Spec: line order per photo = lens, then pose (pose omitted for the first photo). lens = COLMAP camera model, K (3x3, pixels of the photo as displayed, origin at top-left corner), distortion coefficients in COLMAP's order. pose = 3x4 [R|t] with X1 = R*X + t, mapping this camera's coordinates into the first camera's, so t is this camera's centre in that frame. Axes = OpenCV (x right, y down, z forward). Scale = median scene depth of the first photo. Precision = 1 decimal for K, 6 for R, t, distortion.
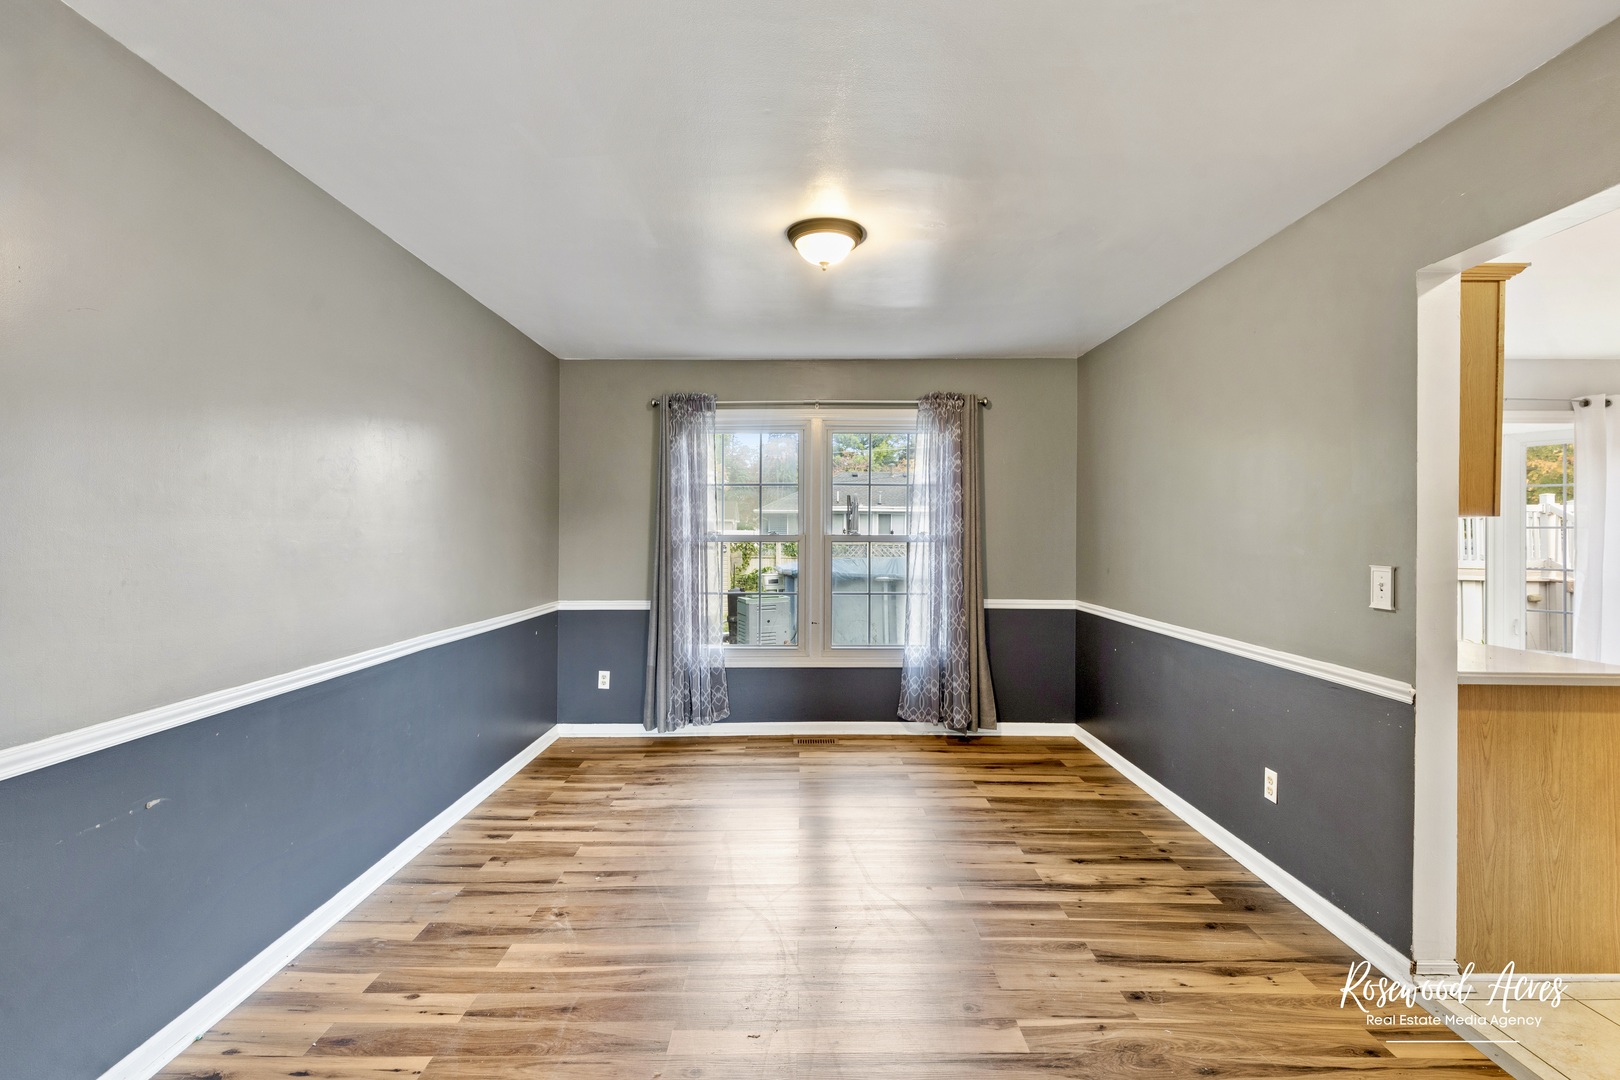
lens RADIAL K [[723.9, 0, 810.0], [0, 723.9, 540.0], [0, 0, 1]] dist [0.004983, -0.000569]
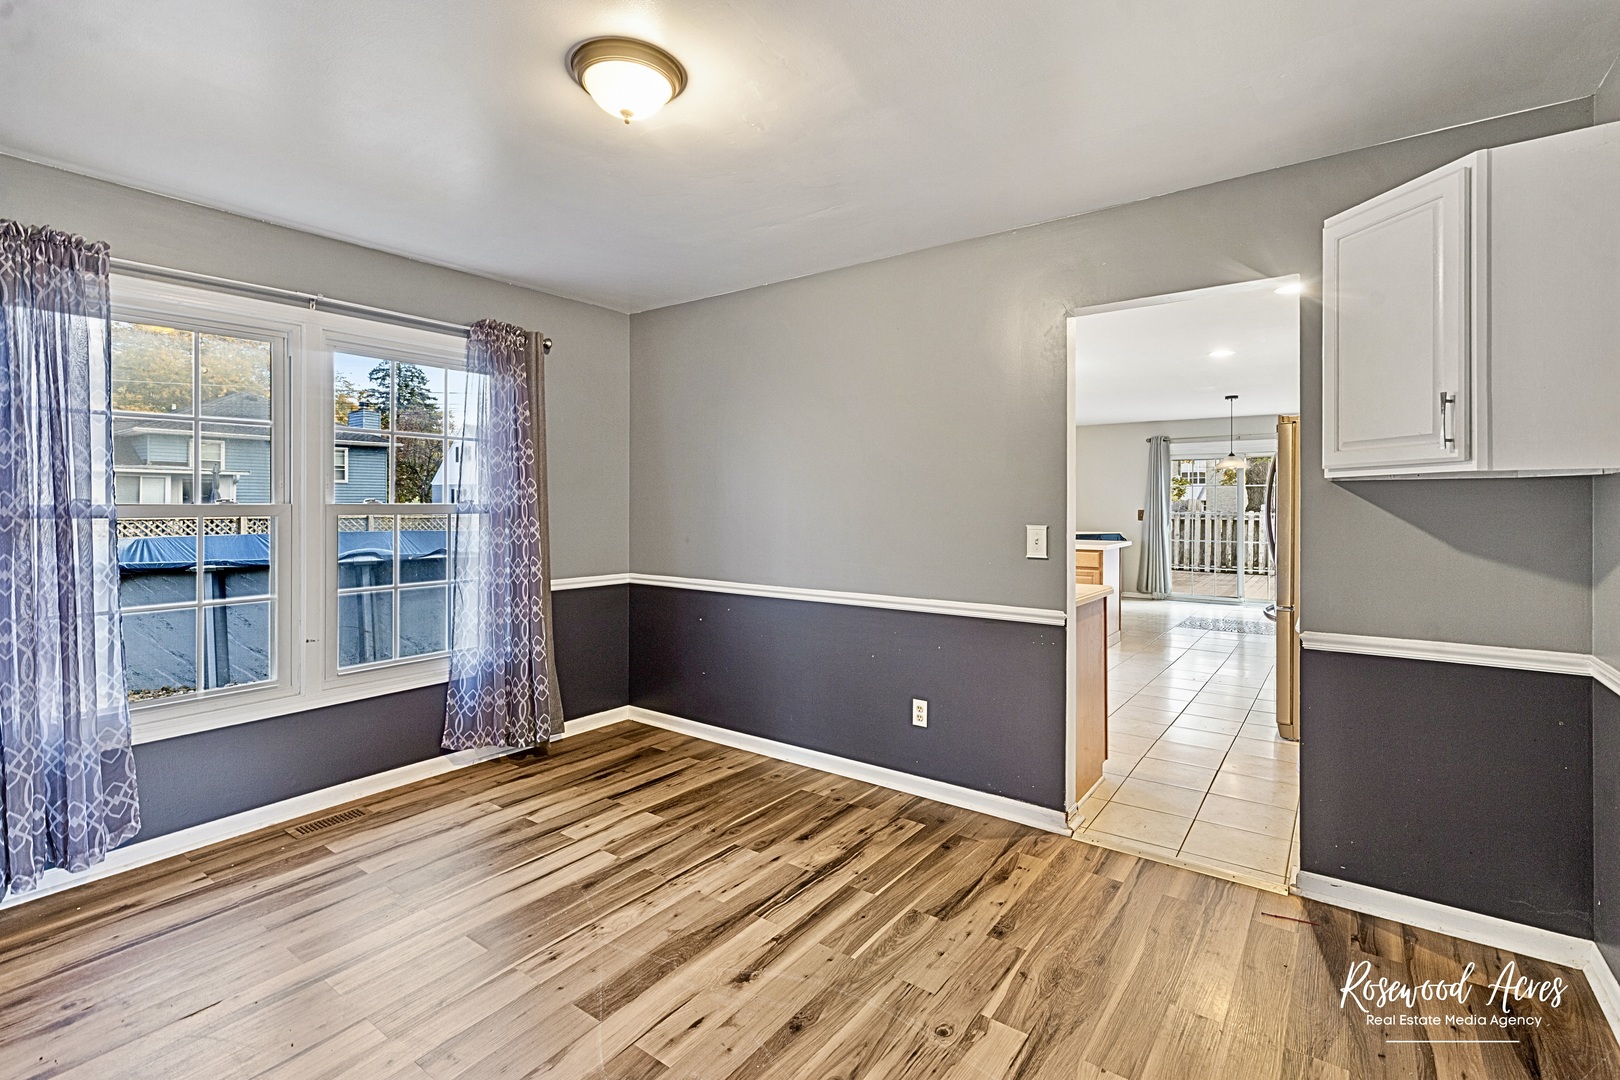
lens RADIAL K [[733.1, 0, 808.2], [0, 733.1, 510.5], [0, 0, 1]] dist [0.007155, 0.000191]
pose [[0.598775, -0.009942, 0.800855, -0.378154], [0.008653, 0.999945, 0.005943, -0.002275], [-0.800870, 0.003371, 0.598829, 0.371567]]
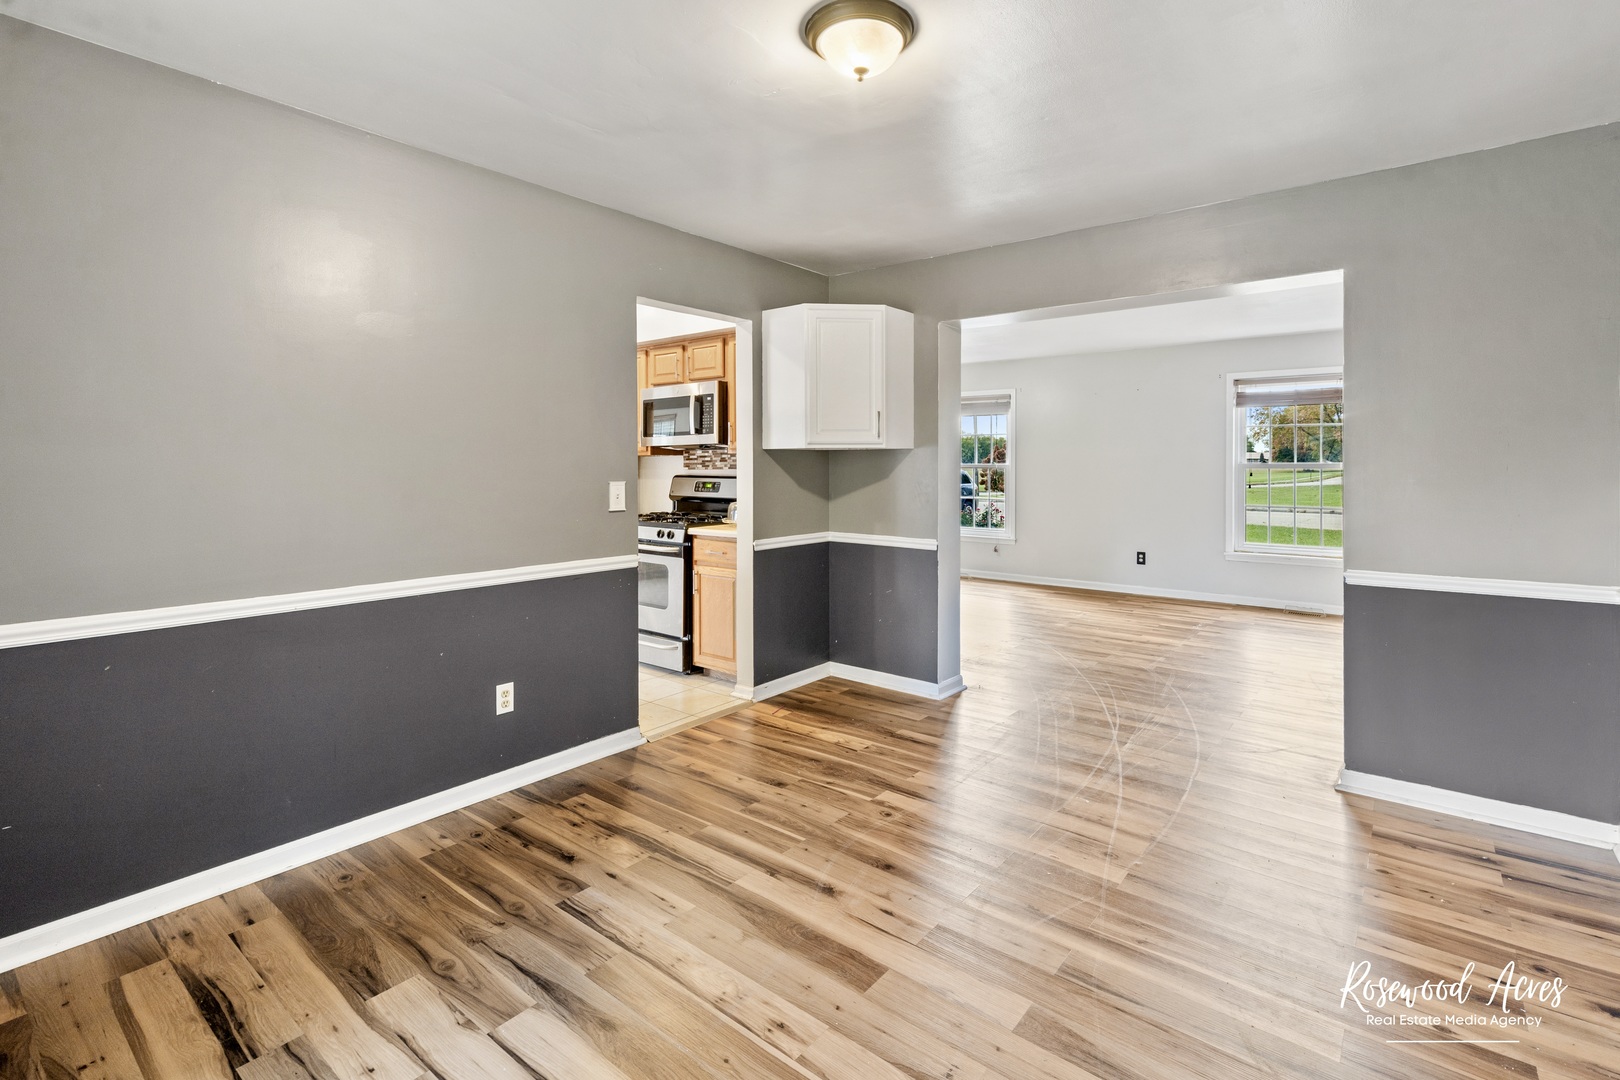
lens RADIAL K [[755.5, 0, 810.8], [0, 755.5, 471.5], [0, 0, 1]] dist [0.004952, 0.000569]
pose [[-0.770349, -0.006218, 0.637592, -0.350735], [0.004325, 0.999878, 0.014977, -0.004395], [-0.637608, 0.014295, -0.770229, 1.358807]]
